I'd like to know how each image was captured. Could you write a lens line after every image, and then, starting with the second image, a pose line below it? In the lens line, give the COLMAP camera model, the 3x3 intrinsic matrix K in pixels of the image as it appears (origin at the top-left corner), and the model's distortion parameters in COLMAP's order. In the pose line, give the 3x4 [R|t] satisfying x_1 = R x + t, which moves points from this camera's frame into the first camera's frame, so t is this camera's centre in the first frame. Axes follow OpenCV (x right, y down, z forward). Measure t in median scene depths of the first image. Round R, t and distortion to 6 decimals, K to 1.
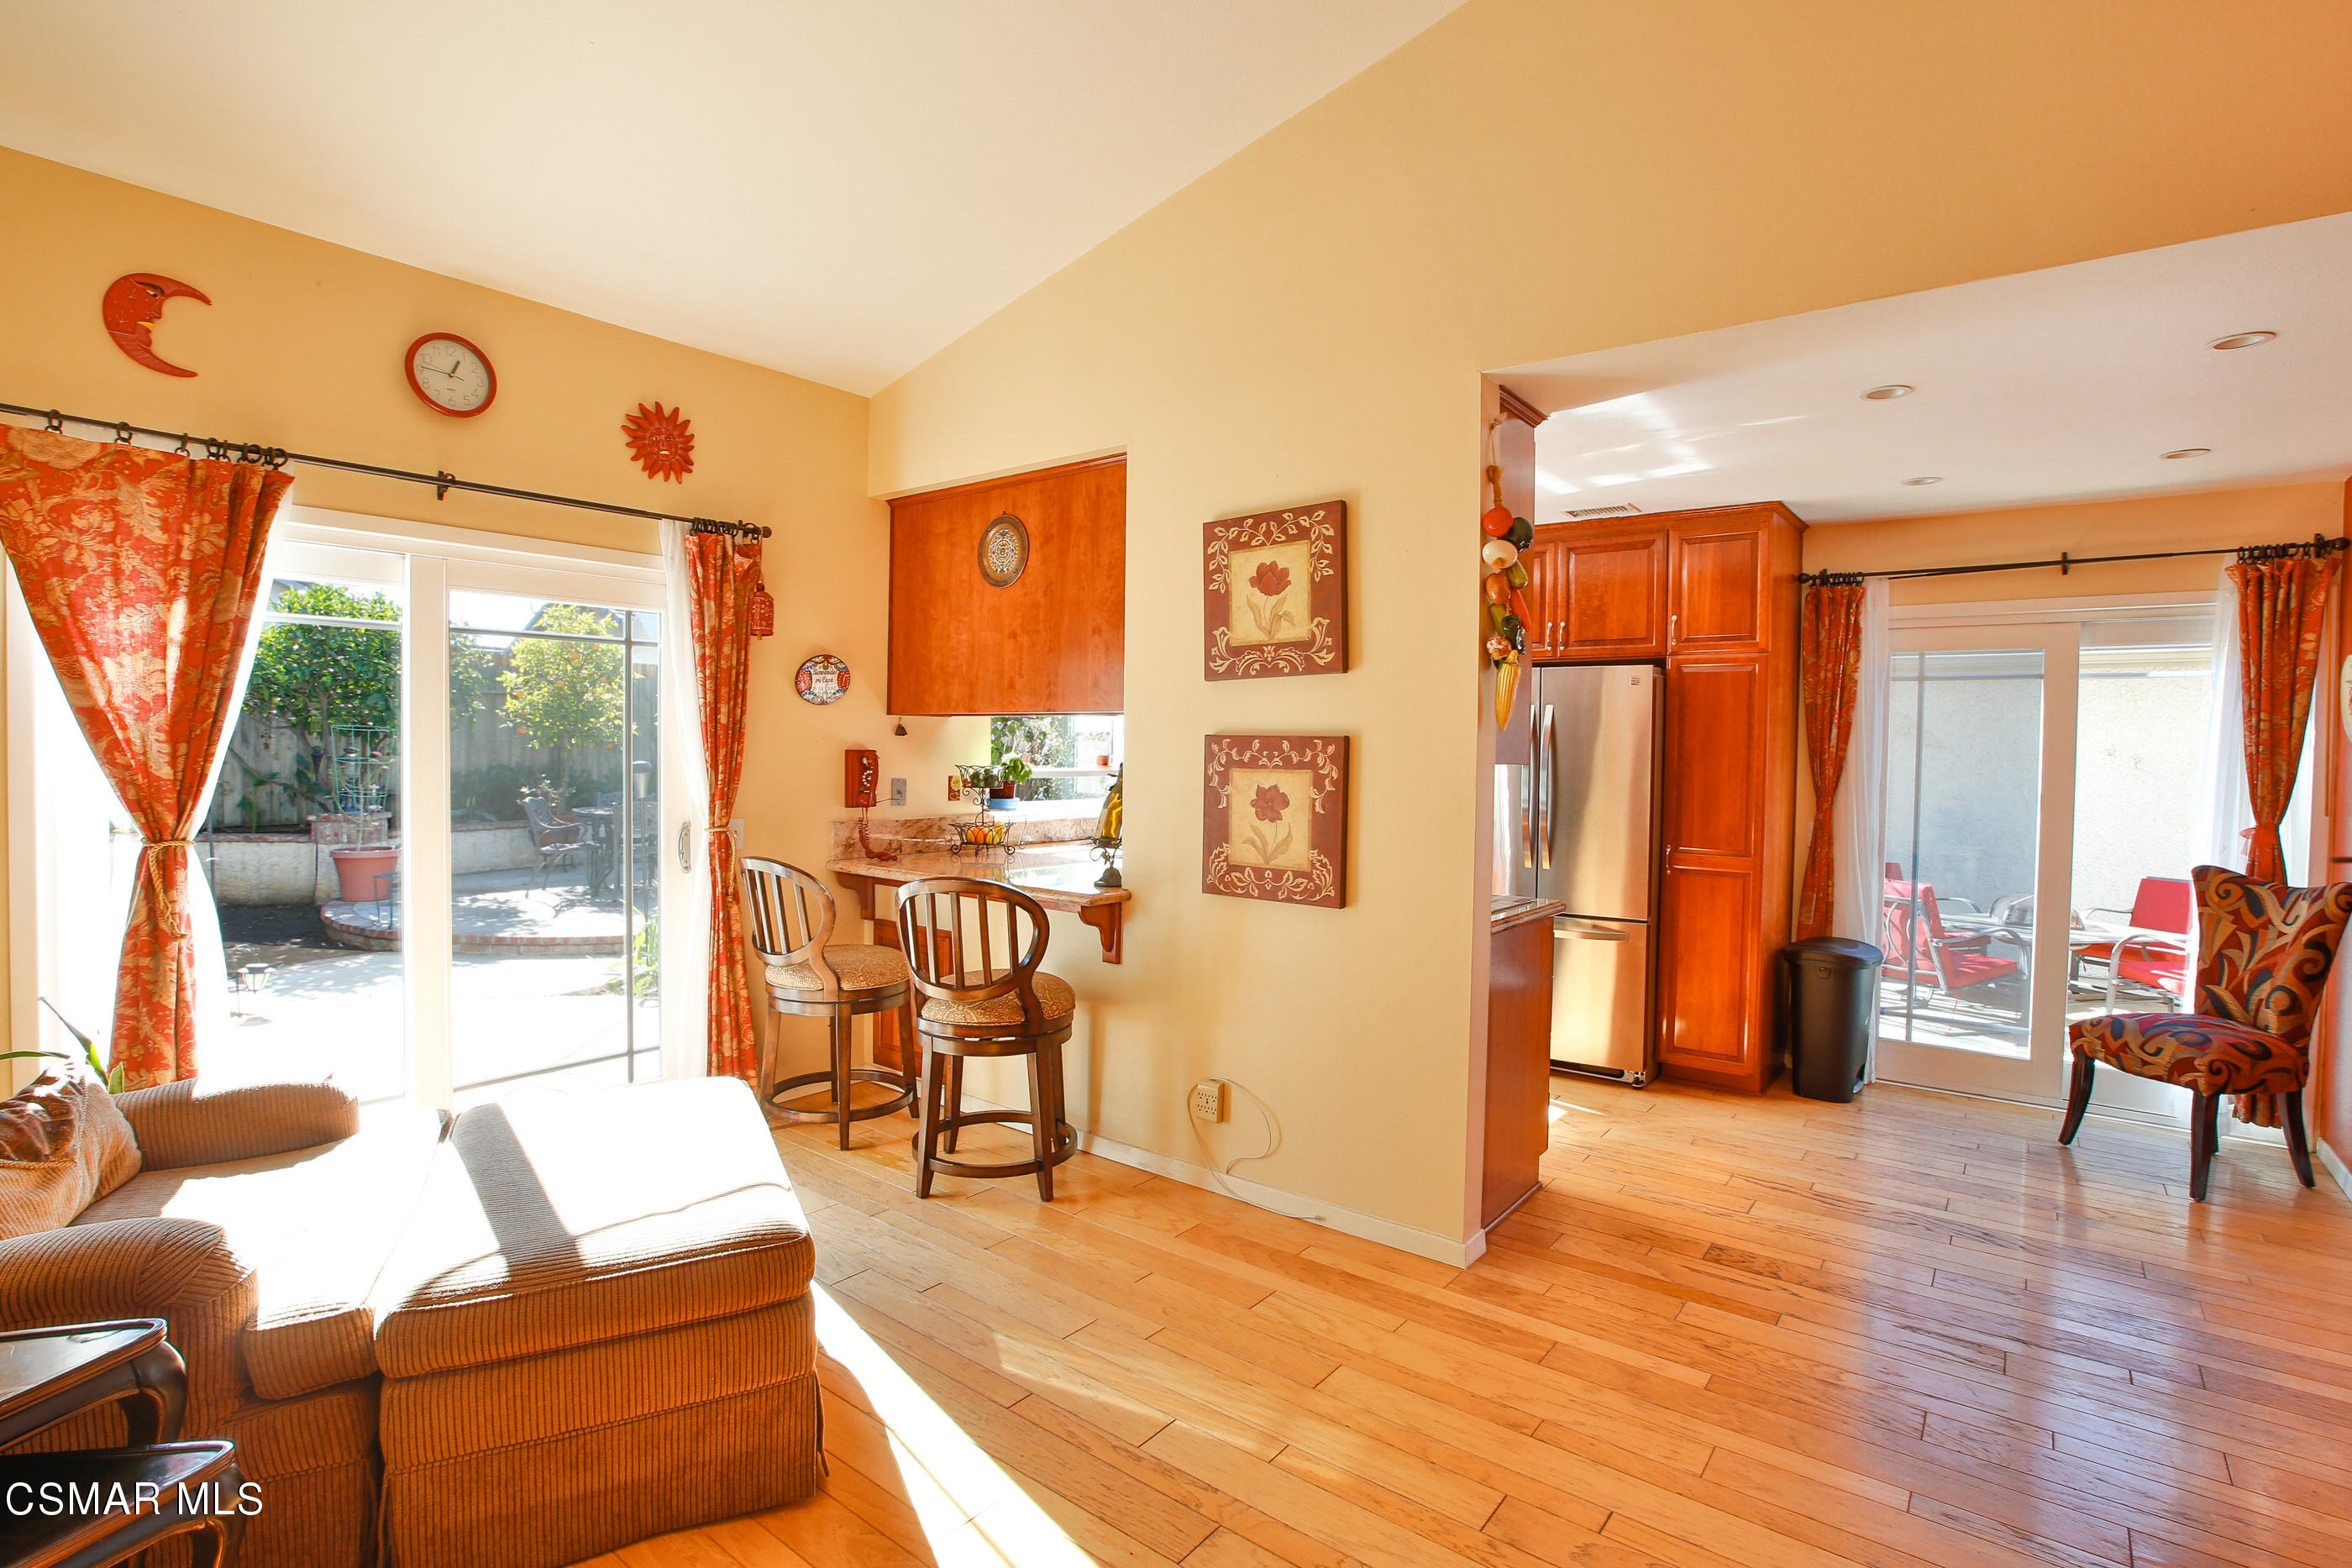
lens RADIAL K [[1117.2, 0, 1182.2], [0, 1117.2, 787.9], [0, 0, 1]] dist [-0.023330, 0.002627]
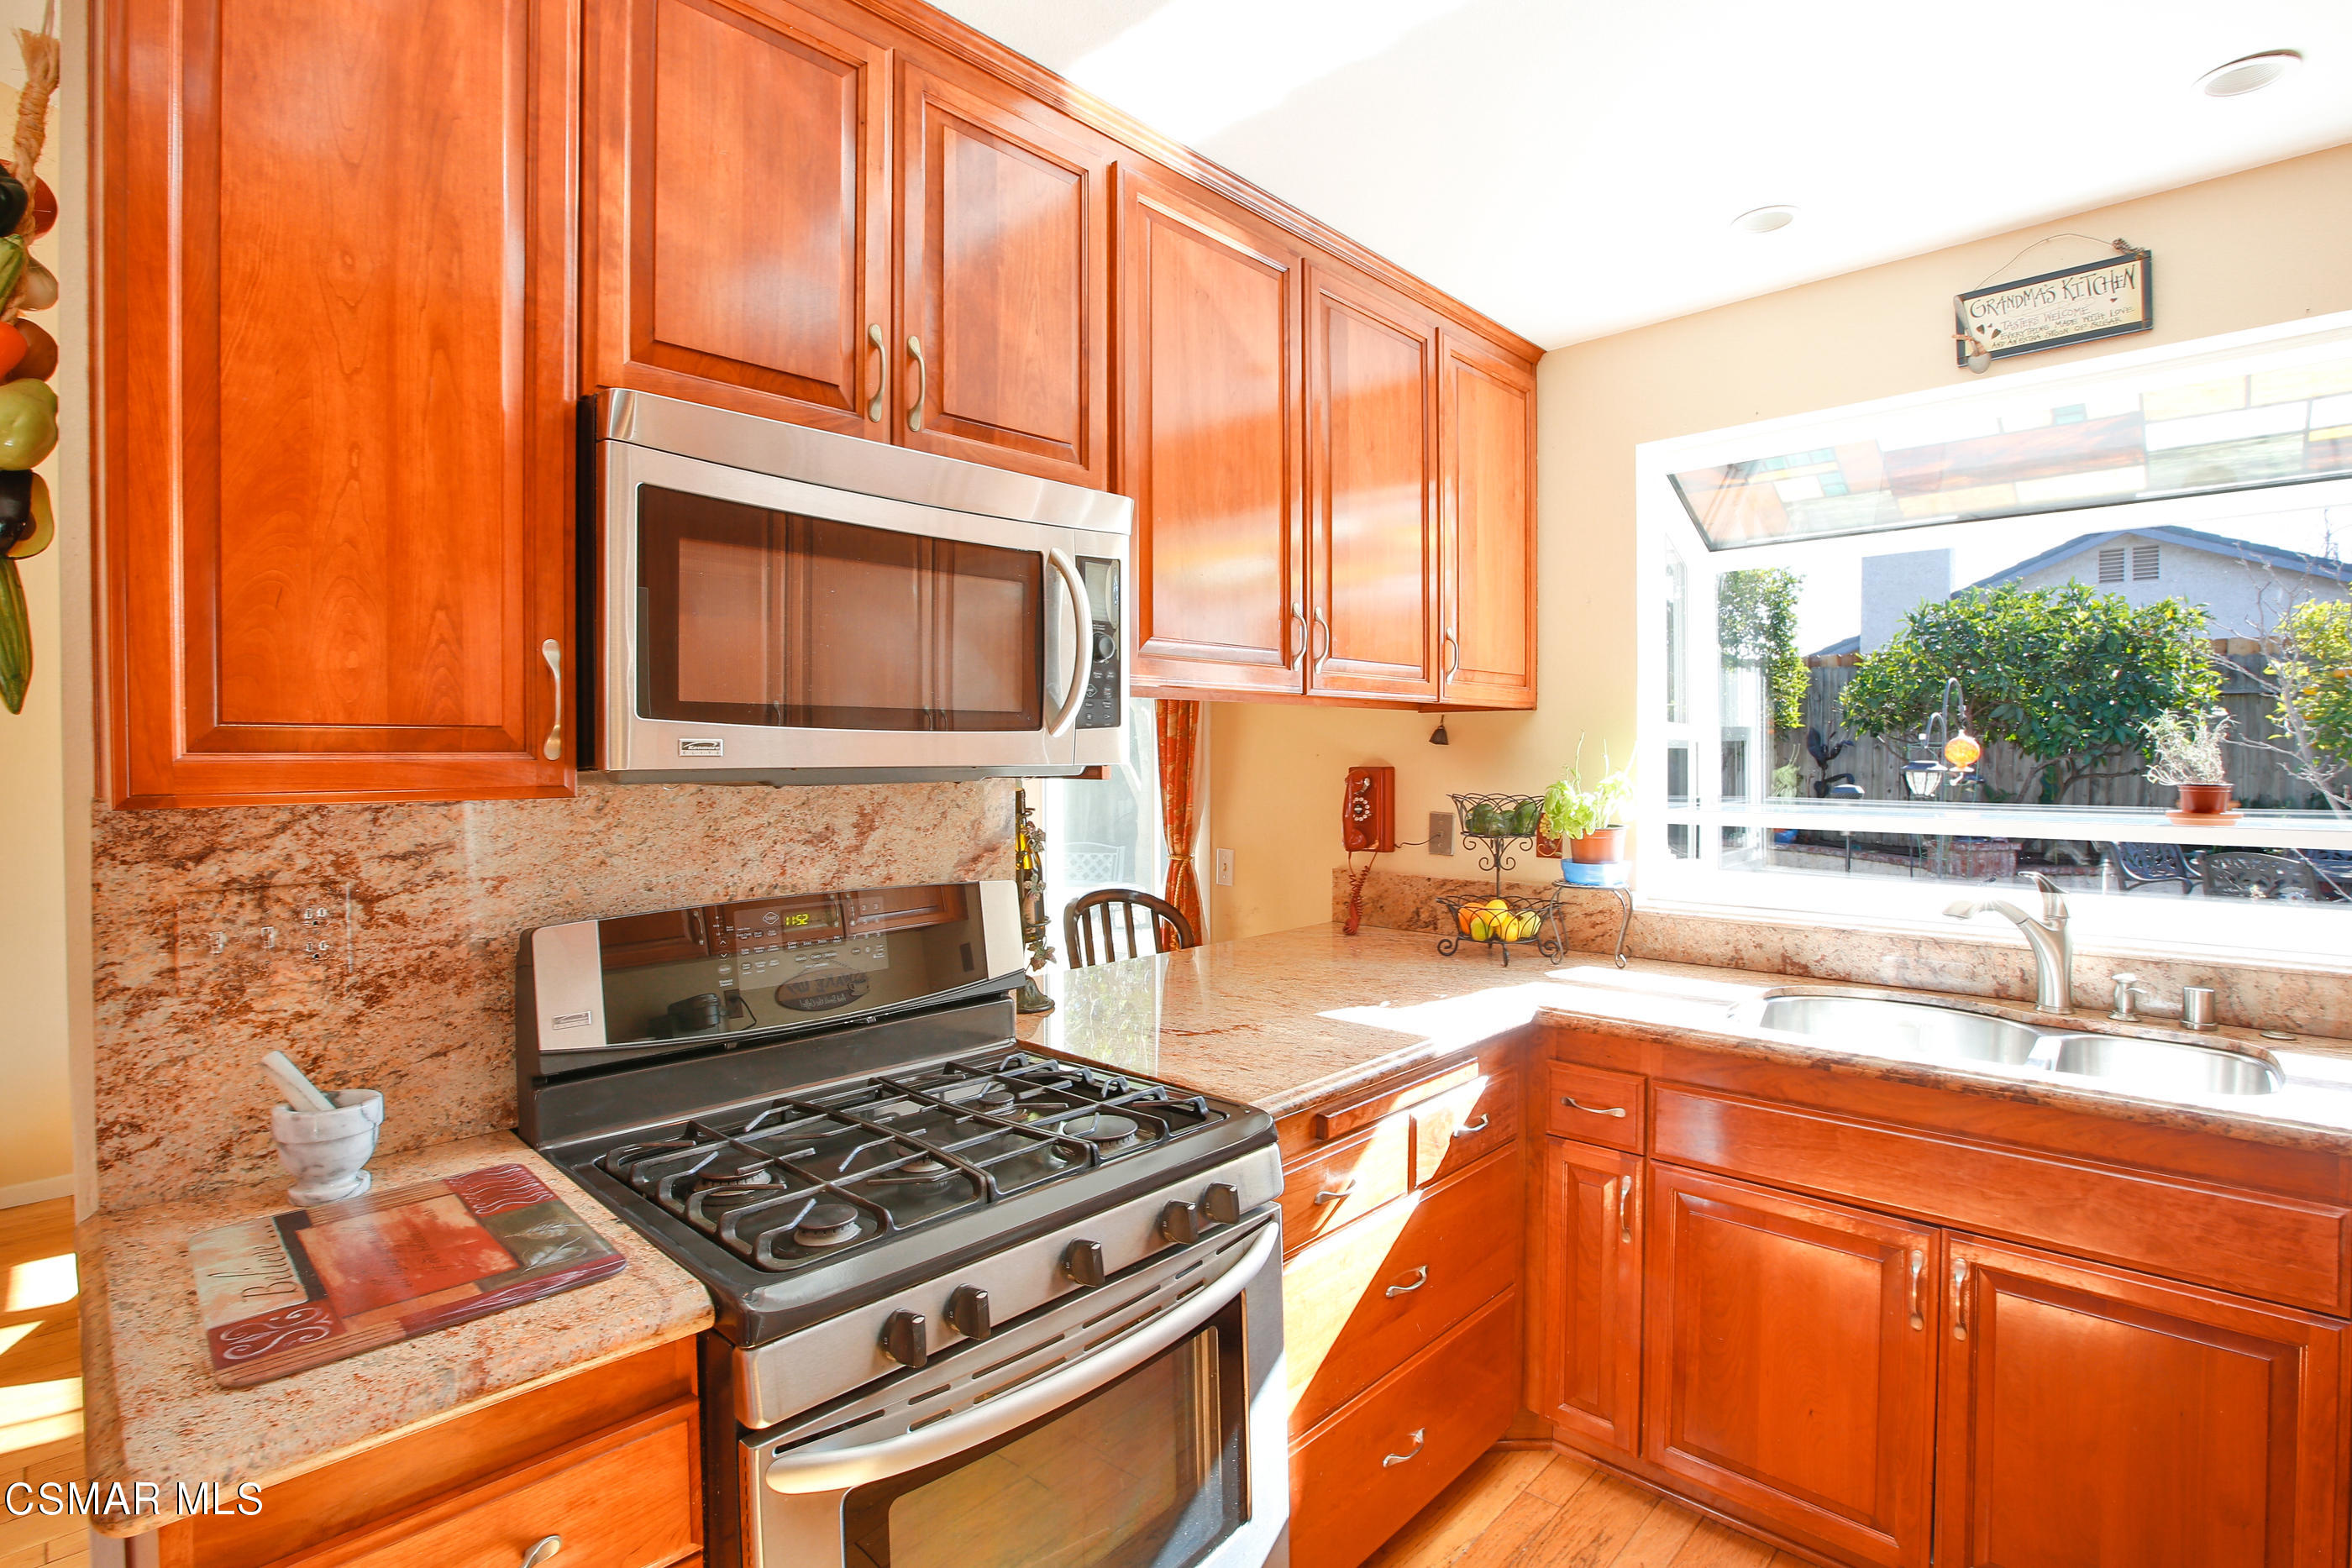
lens RADIAL K [[1117.2, 0, 1181.3], [0, 1117.2, 772.9], [0, 0, 1]] dist [-0.023330, 0.002627]
pose [[-0.105147, 0.007320, -0.994430, 0.476260], [-0.025970, 0.999612, 0.010105, -0.040737], [0.994118, 0.026888, -0.104916, 1.127250]]
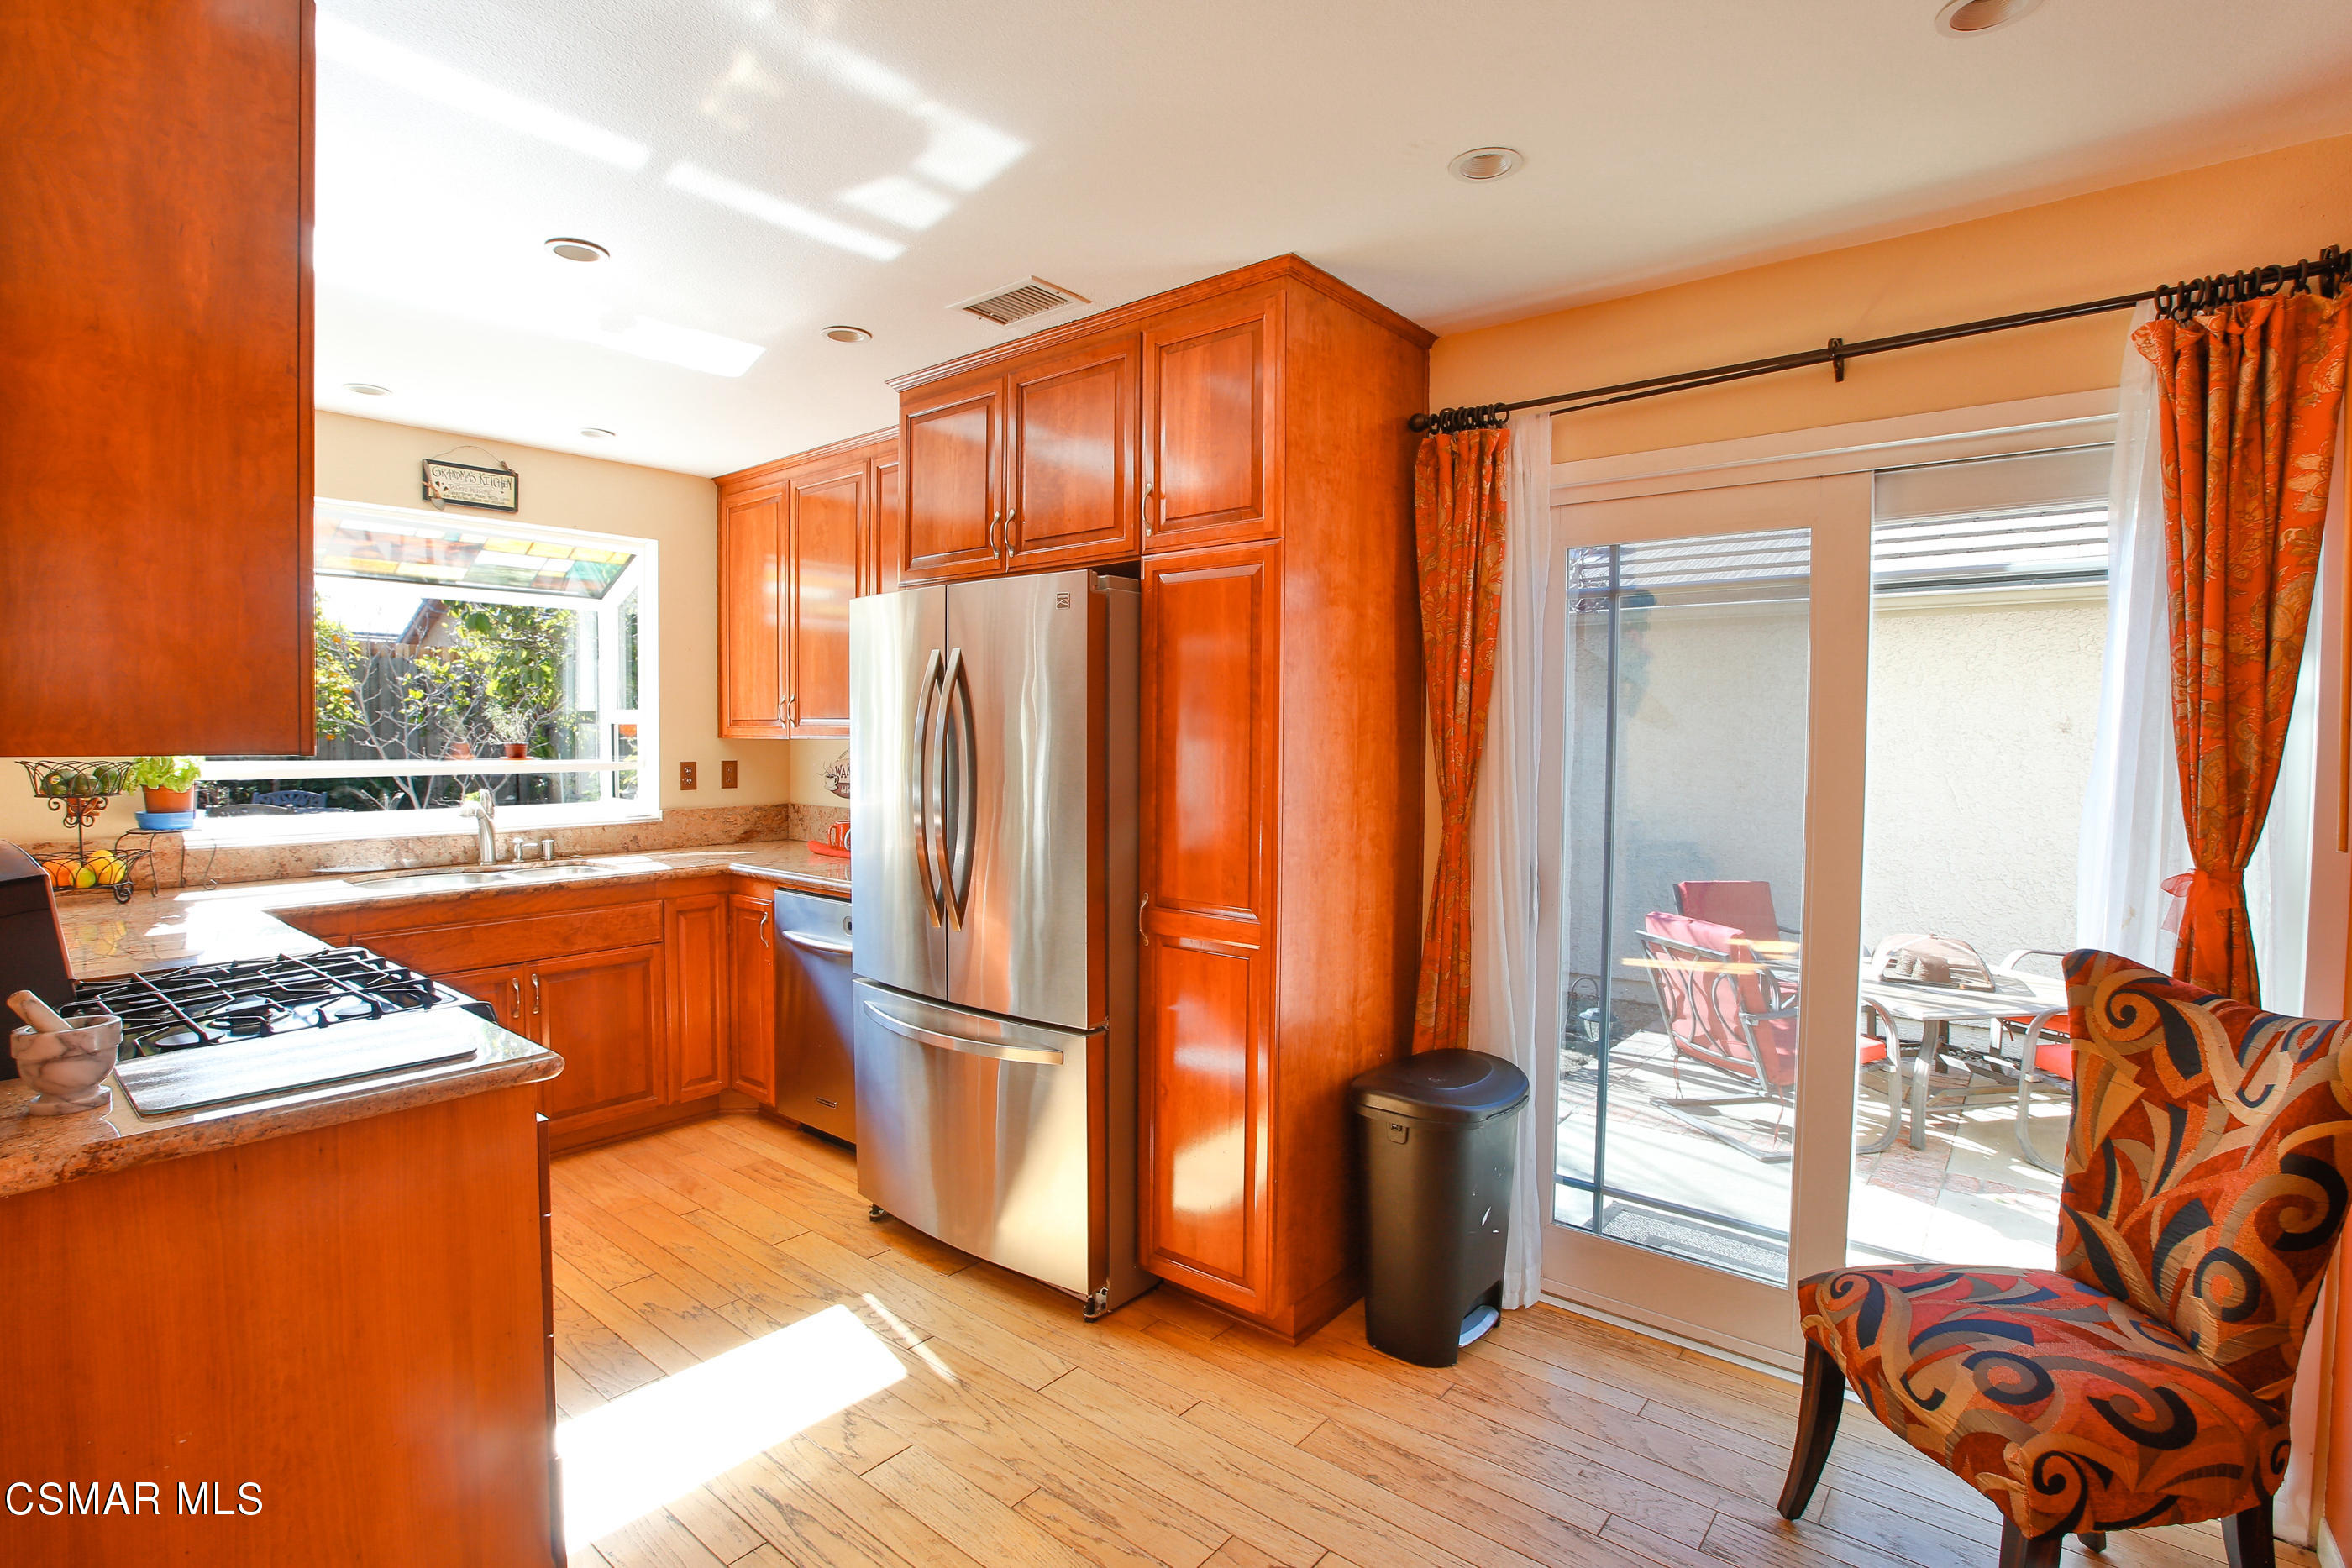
lens RADIAL K [[1117.2, 0, 1178.9], [0, 1117.2, 778.1], [0, 0, 1]] dist [-0.023330, 0.002627]
pose [[0.999451, -0.009151, -0.031854, 0.560885], [0.009536, 0.999883, 0.011956, -0.015409], [0.031740, -0.012253, 0.999421, 0.515438]]
